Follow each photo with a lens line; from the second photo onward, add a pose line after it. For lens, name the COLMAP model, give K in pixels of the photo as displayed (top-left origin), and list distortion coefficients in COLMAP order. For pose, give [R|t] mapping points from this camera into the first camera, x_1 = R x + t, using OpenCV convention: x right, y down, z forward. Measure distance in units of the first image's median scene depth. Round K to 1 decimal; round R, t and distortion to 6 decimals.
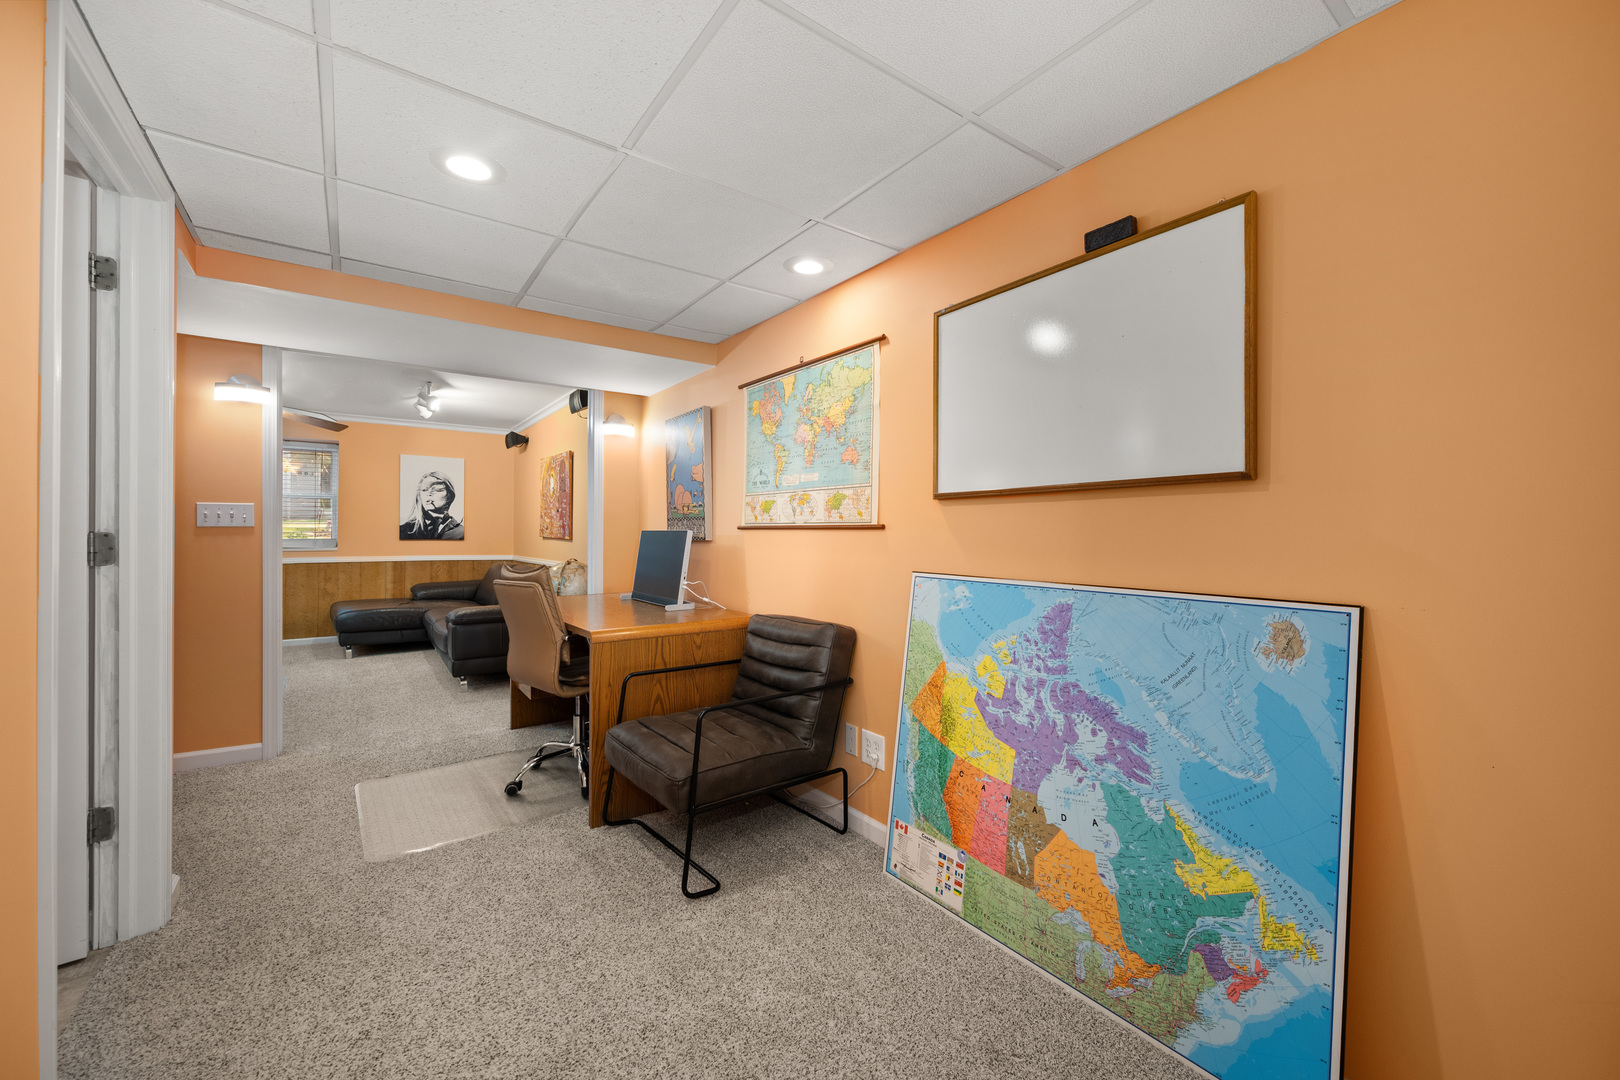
lens RADIAL K [[635.1, 0, 811.2], [0, 635.1, 536.0], [0, 0, 1]] dist [-0.001078, -0.000036]
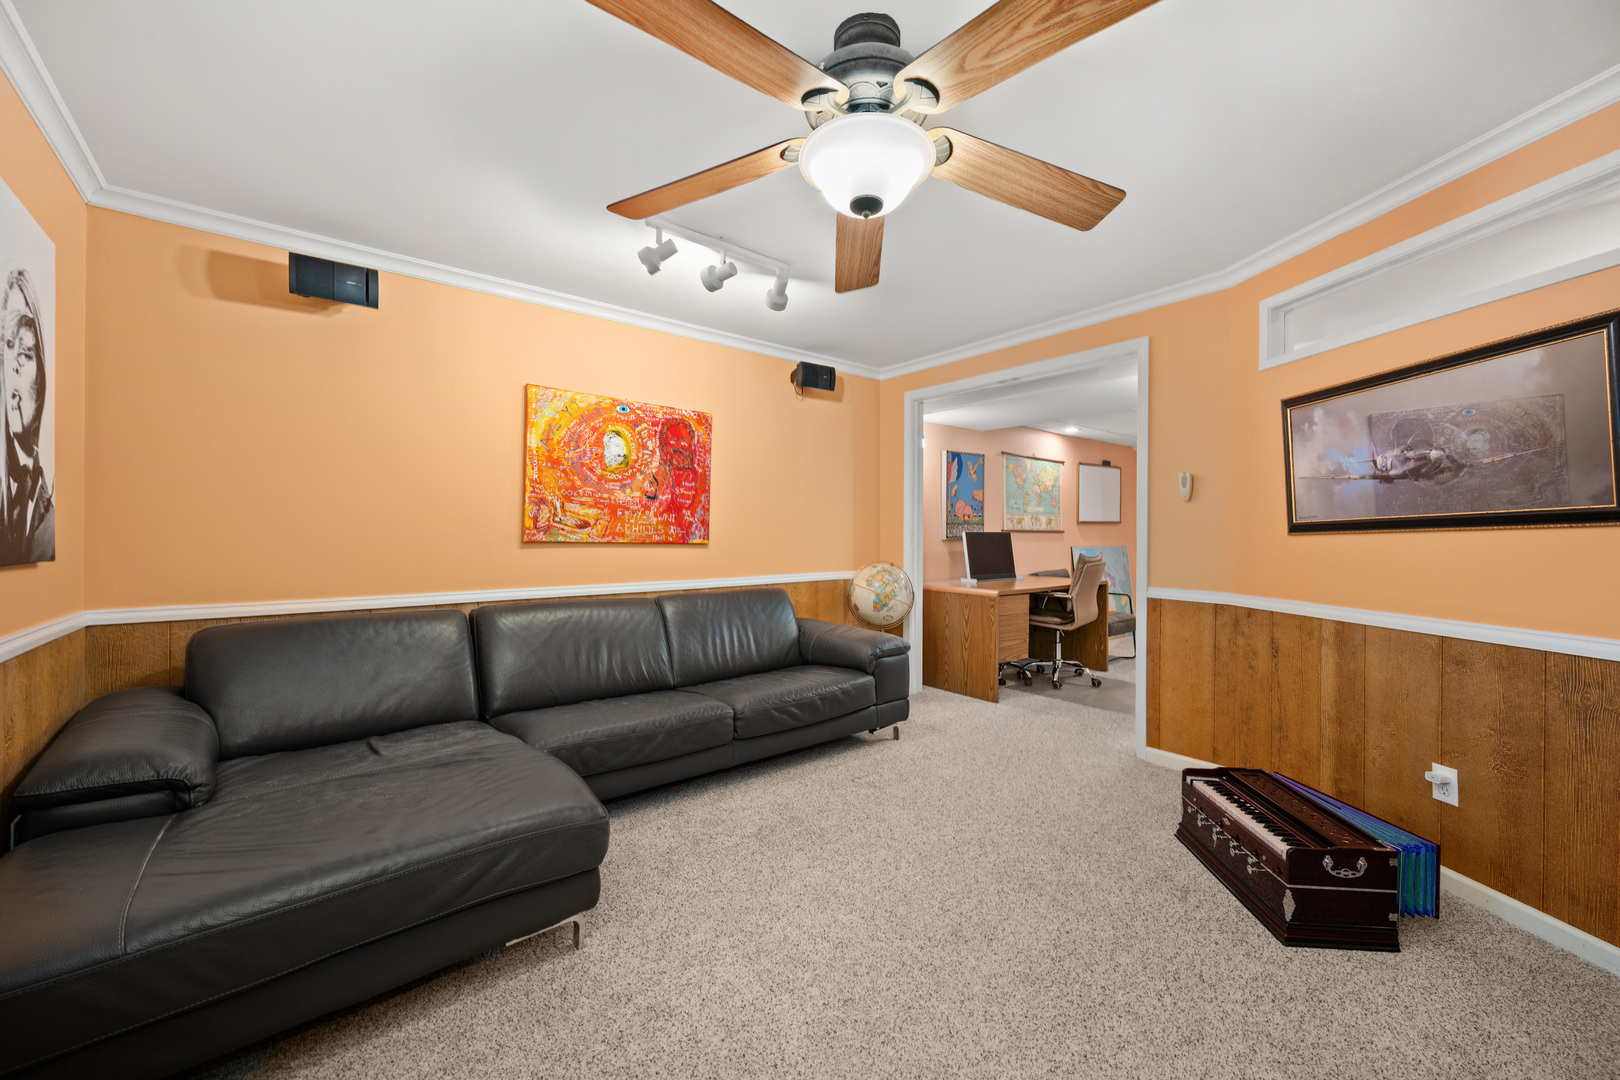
lens RADIAL K [[635.1, 0, 810.2], [0, 635.1, 539.6], [0, 0, 1]] dist [-0.001078, -0.000036]
pose [[-0.014733, -0.004083, 0.999883, -2.197152], [0.001542, 0.999990, 0.004107, 0.004657], [-0.999890, 0.001603, -0.014727, 1.802716]]
